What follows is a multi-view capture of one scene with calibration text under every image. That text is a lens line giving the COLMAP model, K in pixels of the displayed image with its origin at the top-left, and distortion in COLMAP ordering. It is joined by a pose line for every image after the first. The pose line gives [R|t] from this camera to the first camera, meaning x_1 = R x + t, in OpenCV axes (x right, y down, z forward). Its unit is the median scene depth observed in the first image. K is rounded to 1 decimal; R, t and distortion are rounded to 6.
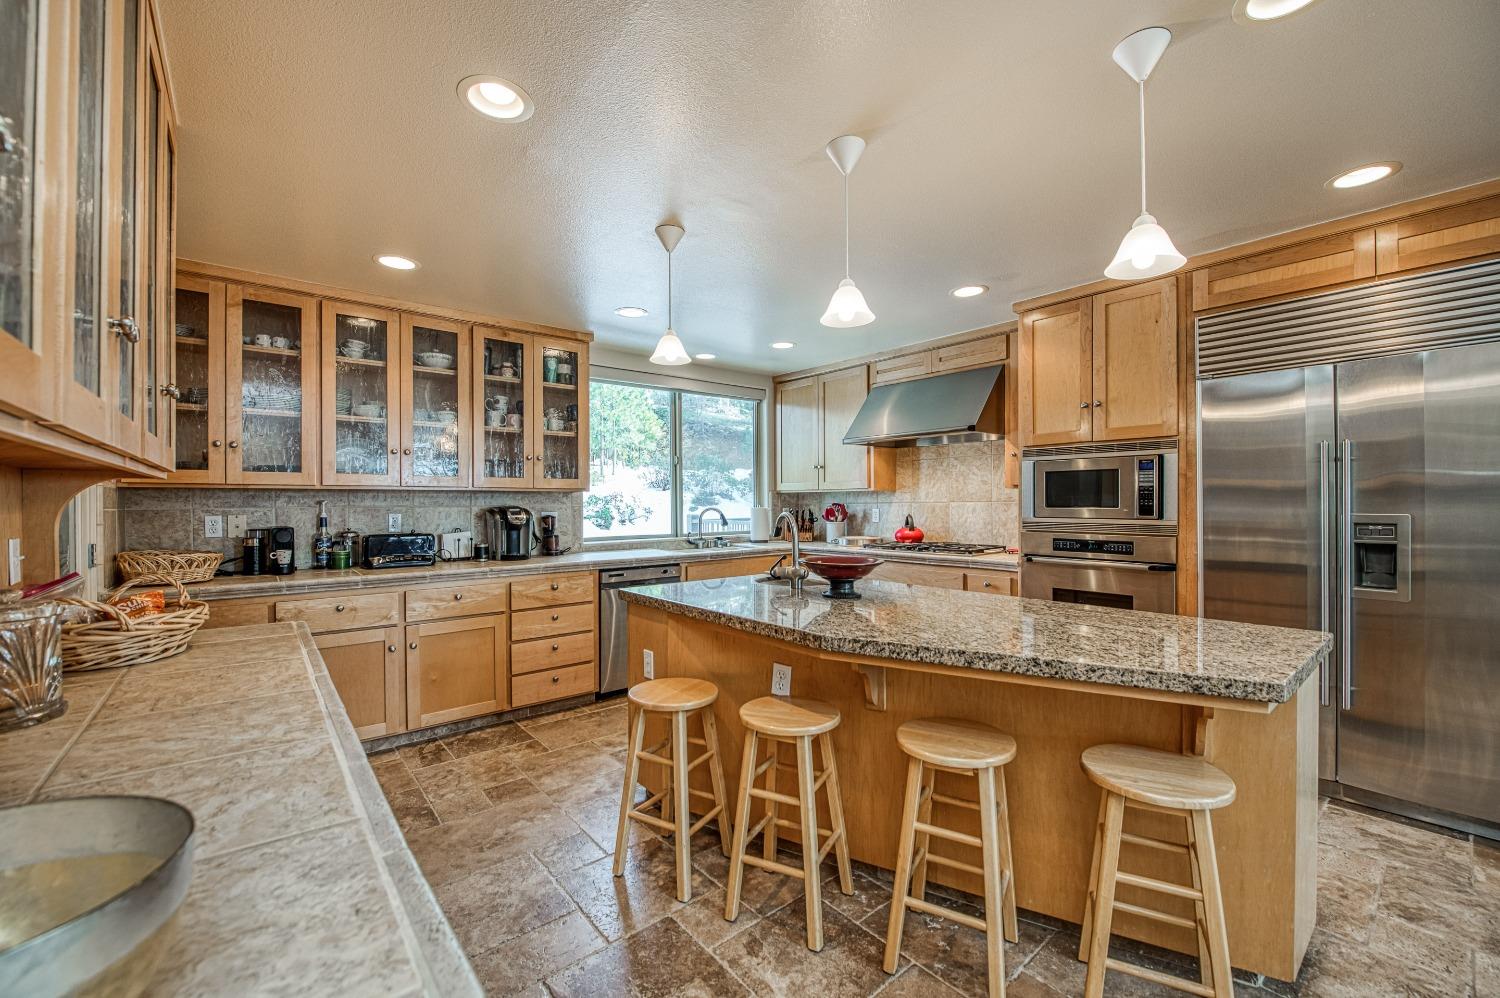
lens RADIAL K [[598.5, 0, 757.9], [0, 598.5, 498.9], [0, 0, 1]] dist [-0.005697, -0.002773]
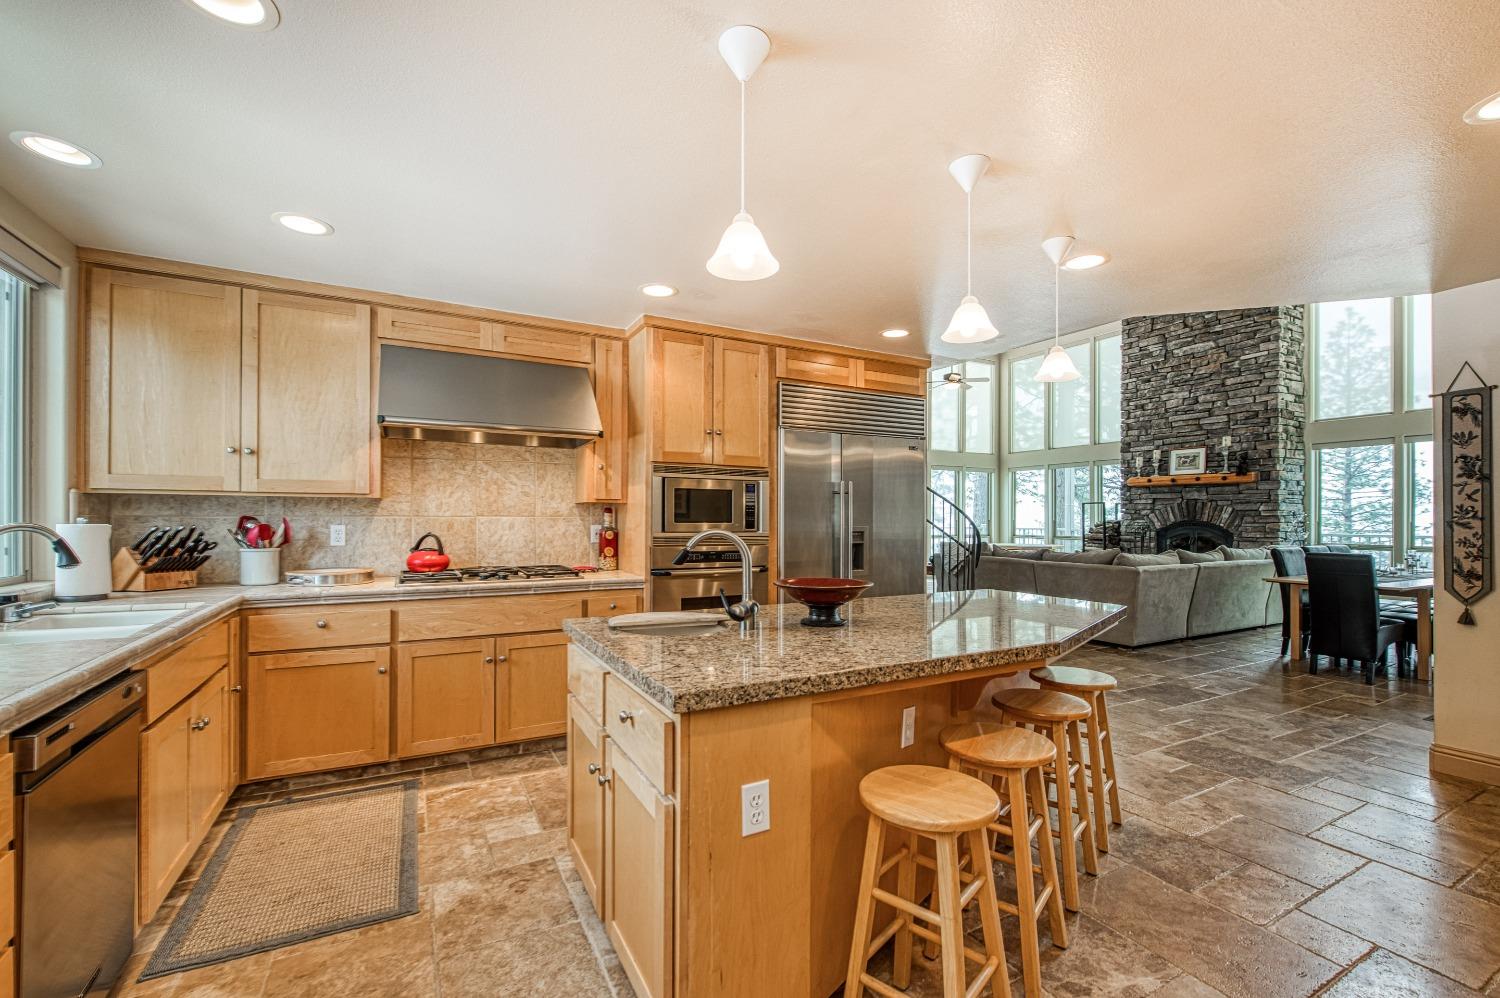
lens RADIAL K [[598.5, 0, 767.8], [0, 598.5, 510.5], [0, 0, 1]] dist [-0.005697, -0.002773]
pose [[0.229032, 0.021092, 0.973190, -0.446905], [-0.009541, 0.999766, -0.019423, 0.011100], [-0.973372, -0.004836, 0.229180, 0.549589]]
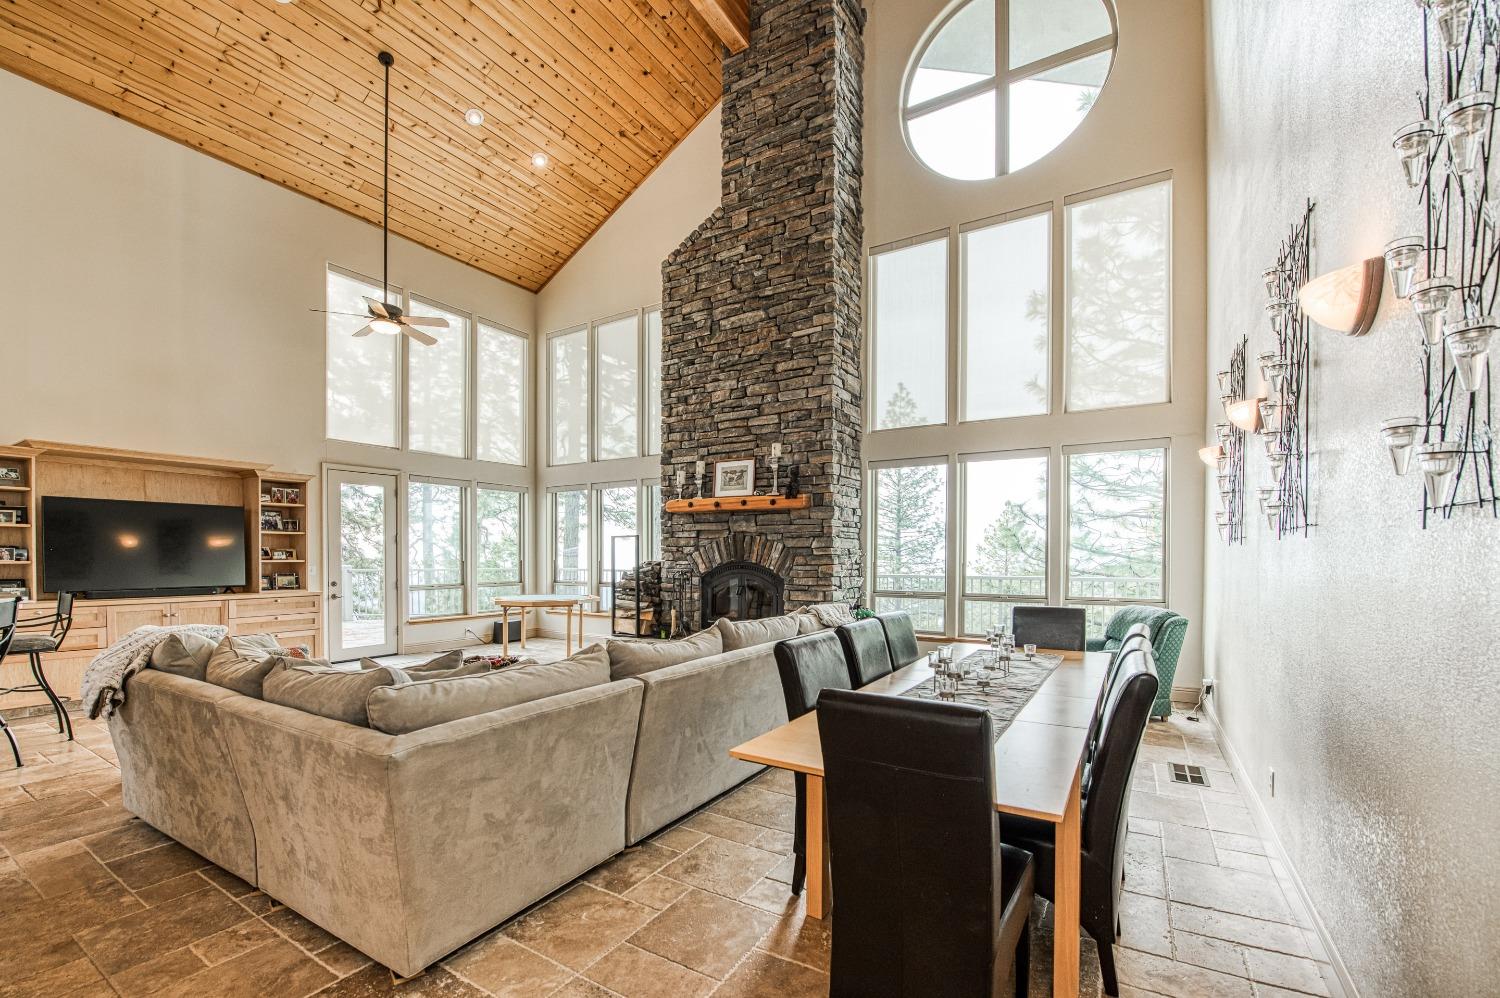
lens RADIAL K [[598.5, 0, 773.9], [0, 598.5, 554.9], [0, 0, 1]] dist [-0.005697, -0.002773]
pose [[-0.321185, 0.009575, 0.946968, 0.729047], [0.002657, 0.999954, -0.009210, -0.017953], [-0.947013, -0.000442, -0.321195, -0.165442]]
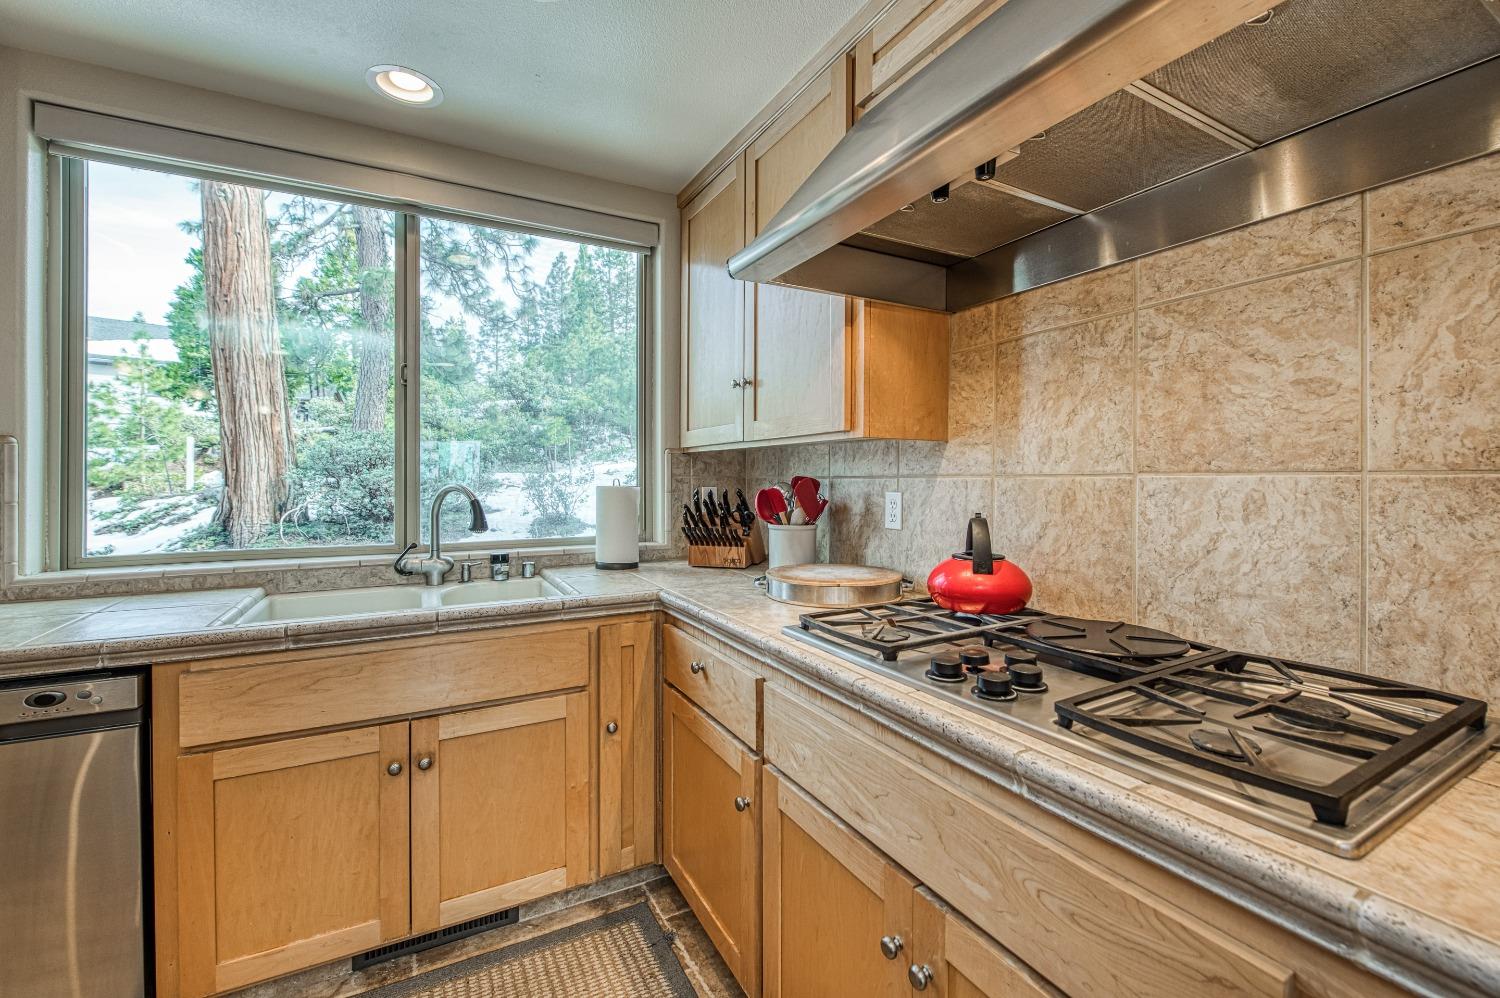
lens RADIAL K [[598.5, 0, 739.0], [0, 598.5, 482.8], [0, 0, 1]] dist [-0.005697, -0.002773]
pose [[0.978331, 0.011902, -0.206706, 0.249331], [-0.009066, 0.999851, 0.014660, 0.008478], [0.206850, -0.012468, 0.978293, 0.866541]]
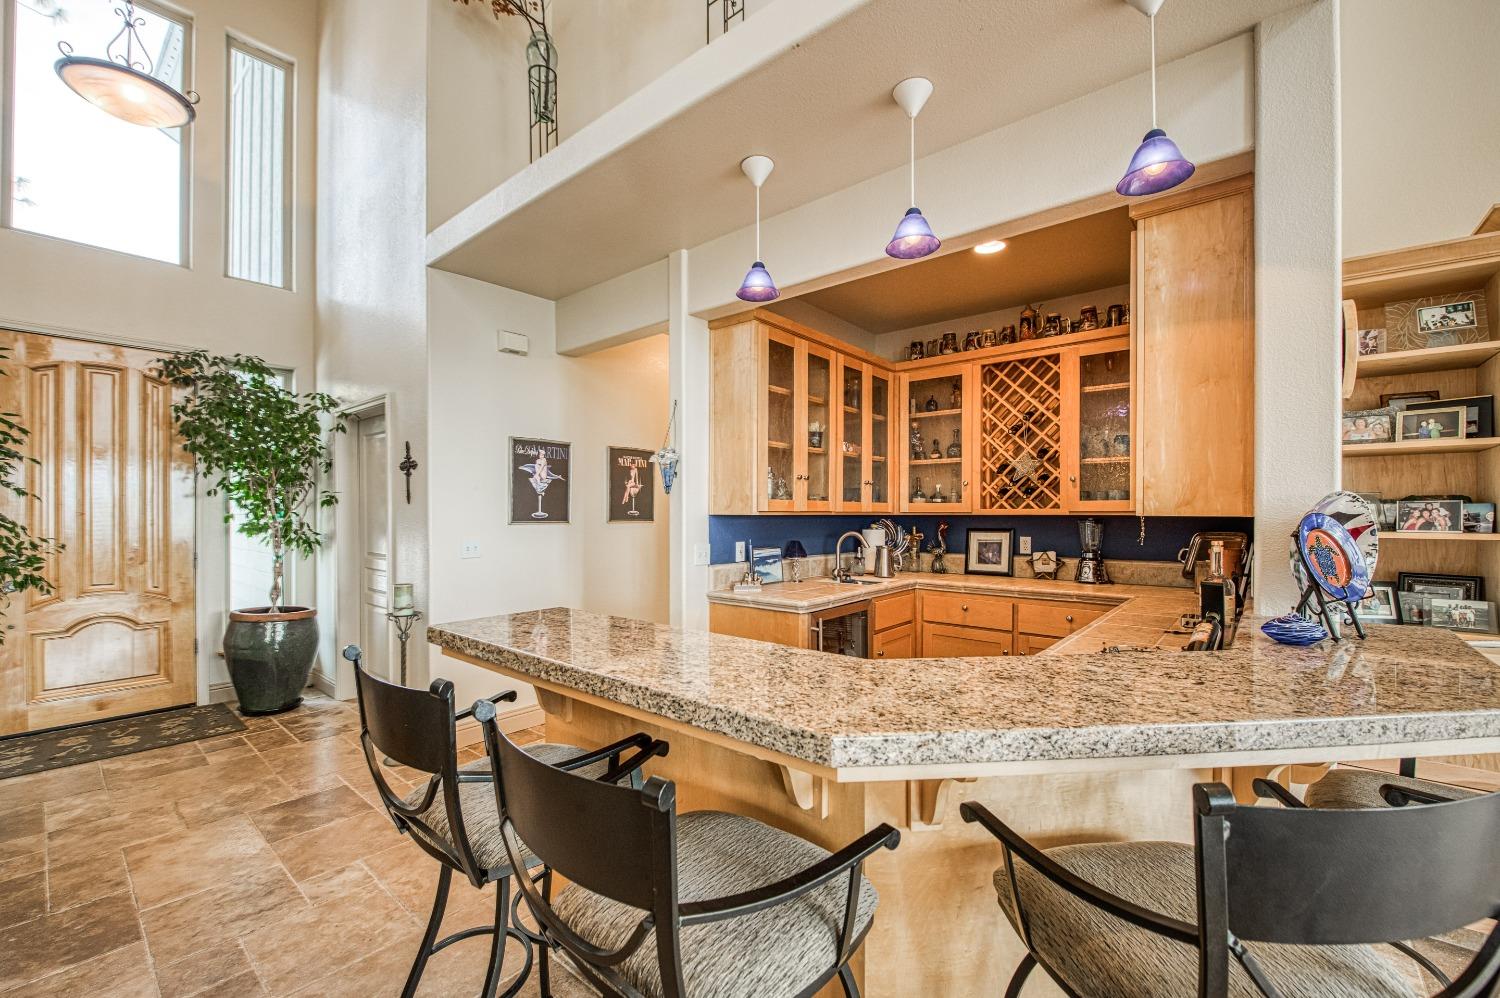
lens RADIAL K [[598.5, 0, 744.6], [0, 598.5, 512.5], [0, 0, 1]] dist [-0.005697, -0.002773]
pose [[0.986245, 0.005752, 0.165193, 1.787873], [-0.006656, 0.999966, 0.004921, -0.033852], [-0.165159, -0.005952, 0.986249, 0.605447]]
